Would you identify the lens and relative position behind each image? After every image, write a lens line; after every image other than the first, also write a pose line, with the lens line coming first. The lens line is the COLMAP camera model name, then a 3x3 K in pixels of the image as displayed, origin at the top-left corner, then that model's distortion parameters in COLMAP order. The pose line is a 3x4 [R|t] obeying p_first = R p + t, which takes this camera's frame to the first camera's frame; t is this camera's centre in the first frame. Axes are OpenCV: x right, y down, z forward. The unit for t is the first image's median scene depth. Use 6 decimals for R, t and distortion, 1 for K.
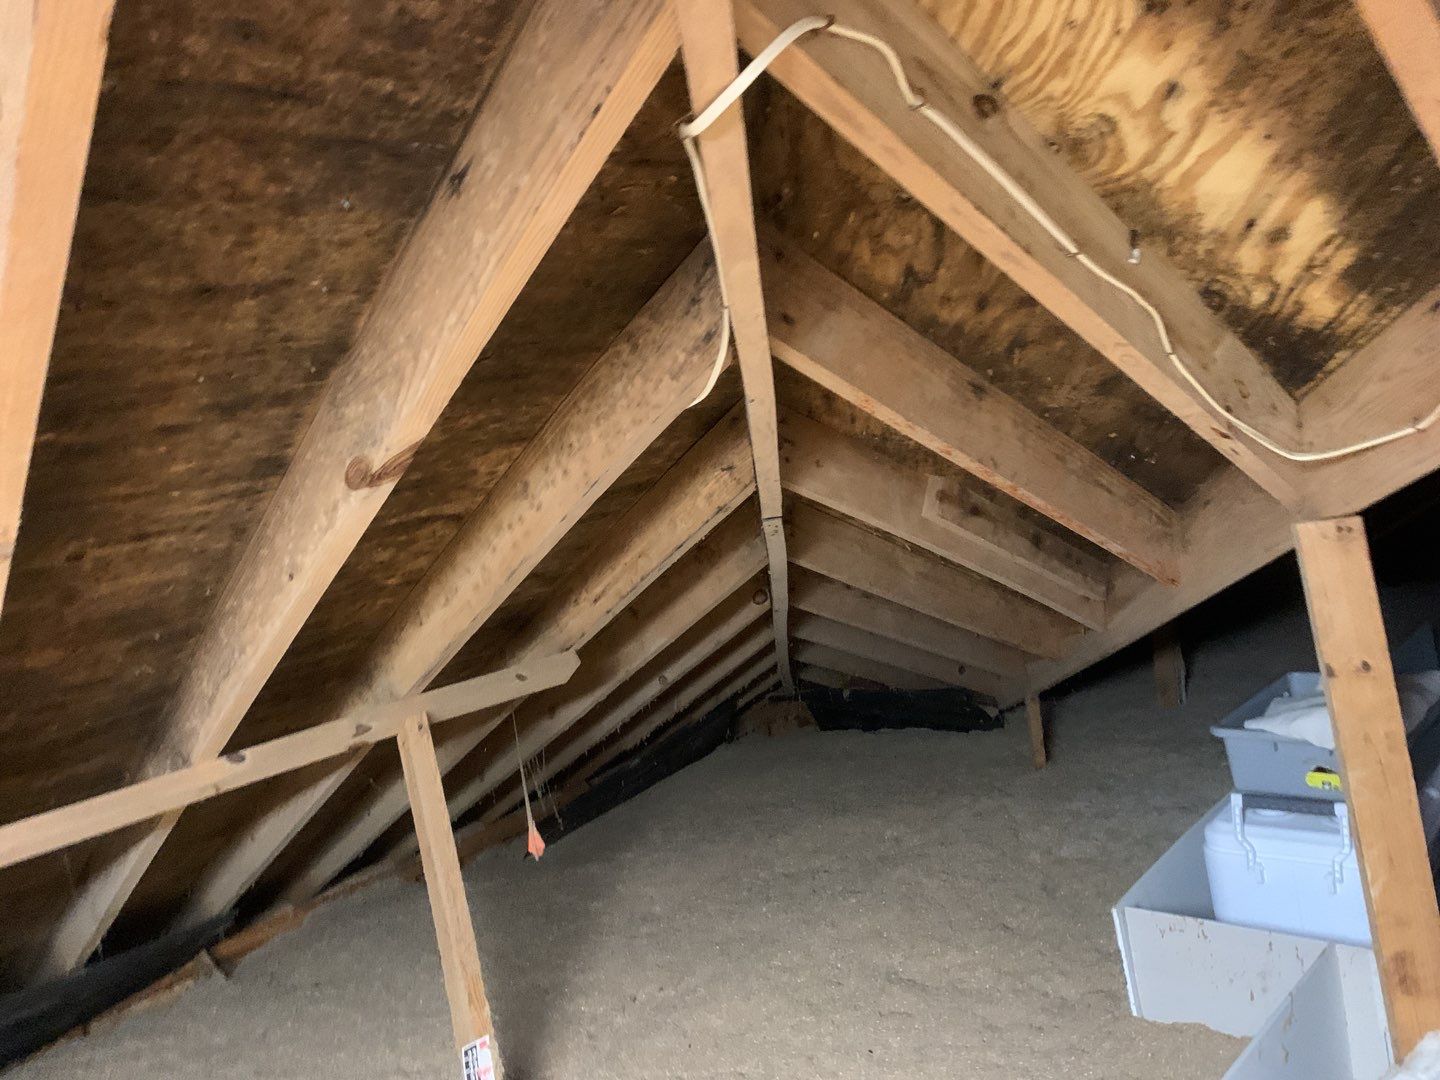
lens RADIAL K [[1115.4, 0, 720.0], [0, 1115.4, 540.0], [0, 0, 1]] dist [-0.003461, -0.008646]
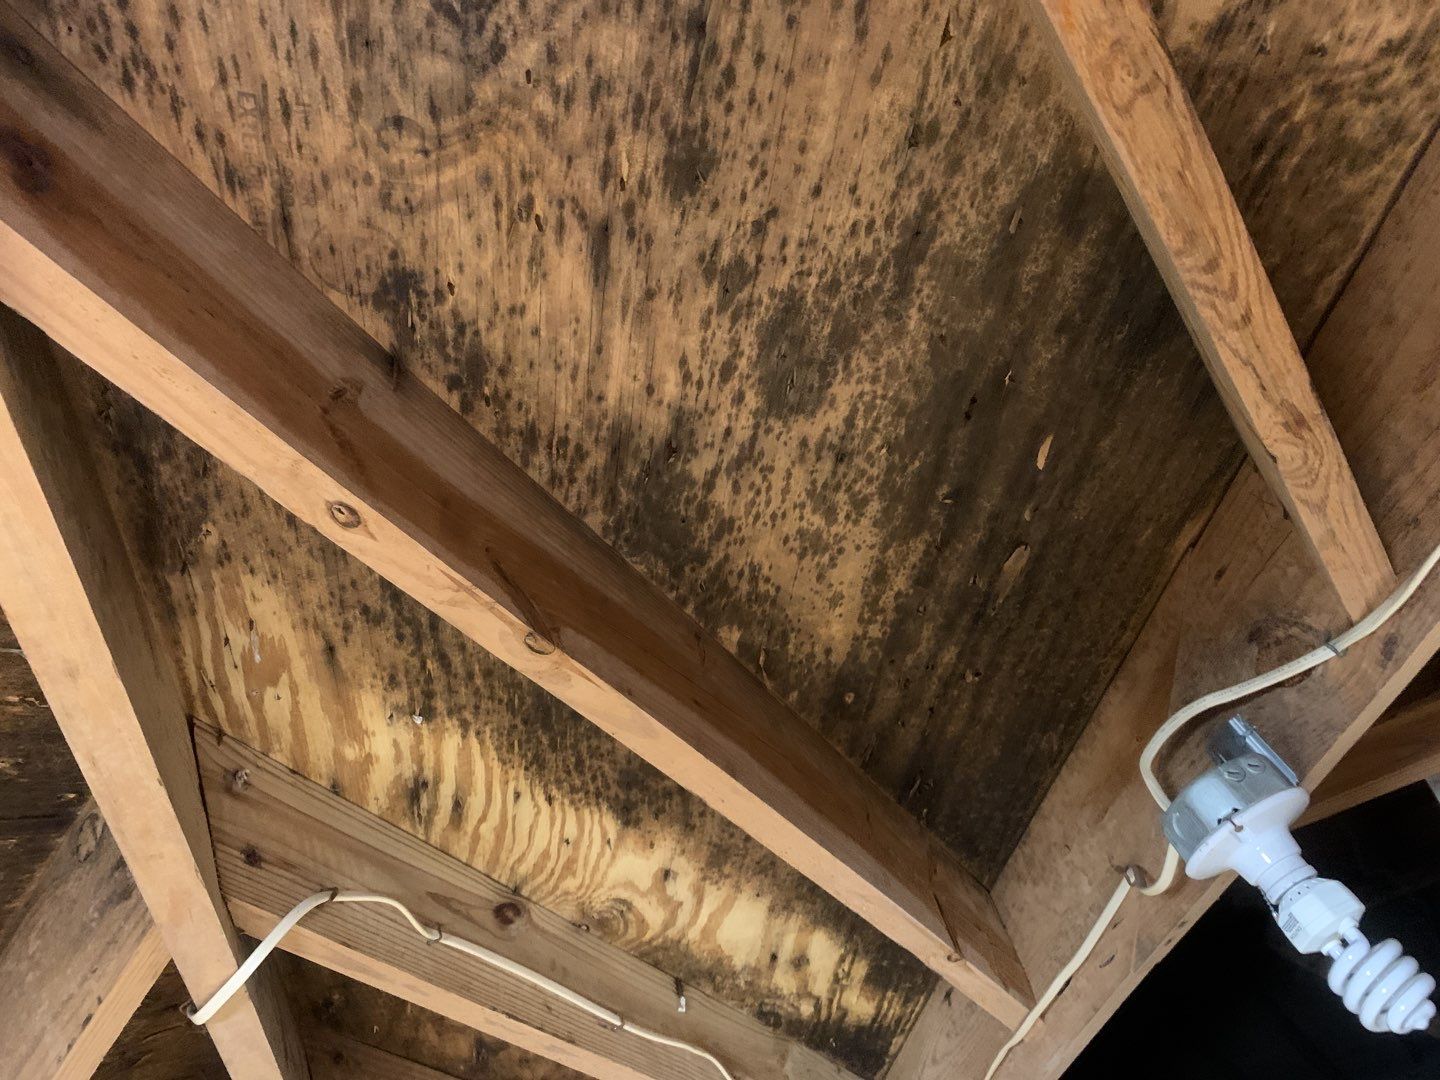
lens RADIAL K [[1115.4, 0, 720.0], [0, 1115.4, 540.0], [0, 0, 1]] dist [-0.003461, -0.008646]
pose [[0.938414, -0.051196, 0.341698, 0.077648], [0.229128, 0.832431, -0.504539, -0.093824], [-0.258609, 0.551759, 0.792895, -0.114542]]
